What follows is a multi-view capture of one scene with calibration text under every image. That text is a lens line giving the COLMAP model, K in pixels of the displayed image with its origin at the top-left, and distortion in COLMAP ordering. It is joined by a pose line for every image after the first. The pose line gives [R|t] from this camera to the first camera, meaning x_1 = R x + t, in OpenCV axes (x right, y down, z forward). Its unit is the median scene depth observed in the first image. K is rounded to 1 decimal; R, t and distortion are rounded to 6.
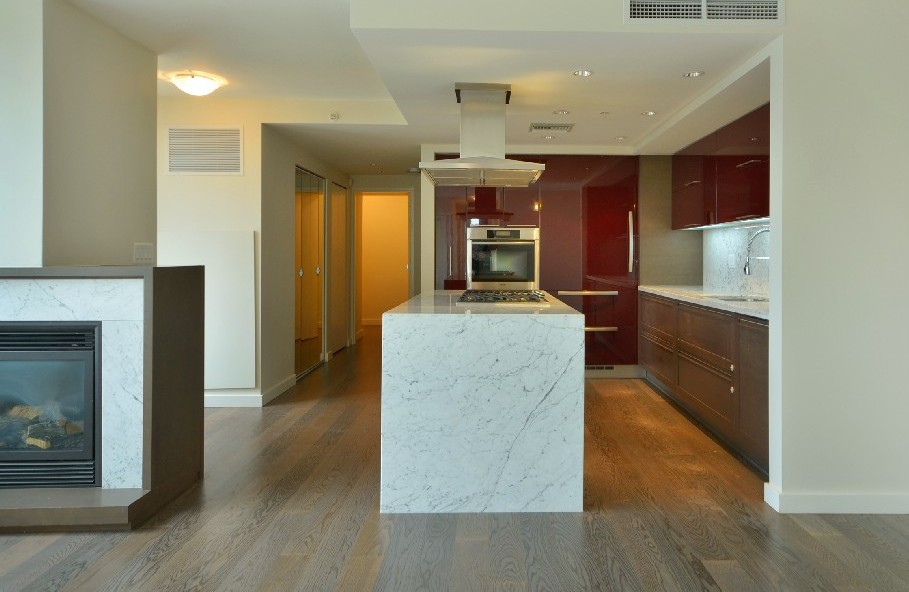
lens RADIAL K [[635.5, 0, 505.1], [0, 635.5, 254.1], [0, 0, 1]] dist [0.001515, 0.005894]
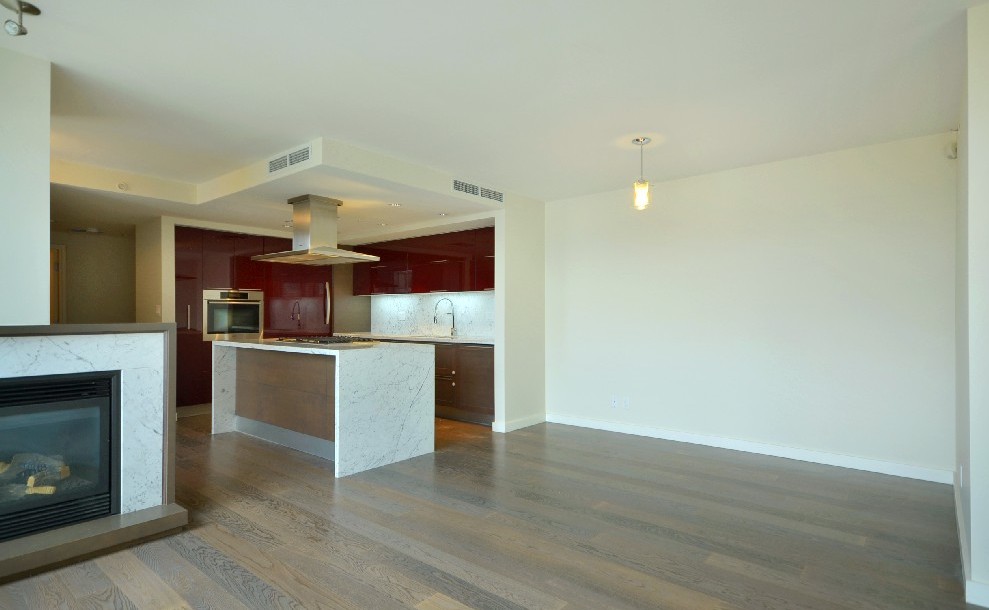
lens RADIAL K [[531.3, 0, 494.5], [0, 531.3, 305.0], [0, 0, 1]] dist [-0.000675, -0.000315]
pose [[0.660873, 0.009171, 0.750442, -0.902669], [-0.000953, 0.999935, -0.011381, -0.002911], [-0.750497, 0.006806, 0.660839, -0.150121]]
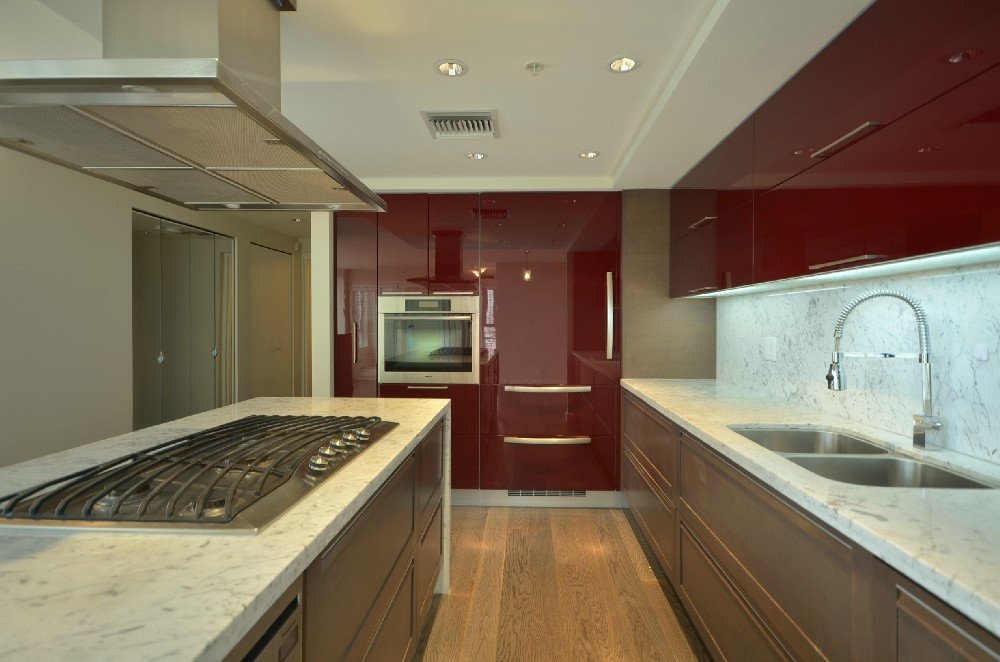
lens RADIAL K [[509.4, 0, 500.8], [0, 509.4, 325.3], [0, 0, 1]] dist [0.000200, 0.000046]
pose [[0.997890, -0.000713, -0.064927, 0.230548], [0.001164, 0.999975, 0.006913, -0.025169], [0.064921, -0.006974, 0.997866, 0.871531]]
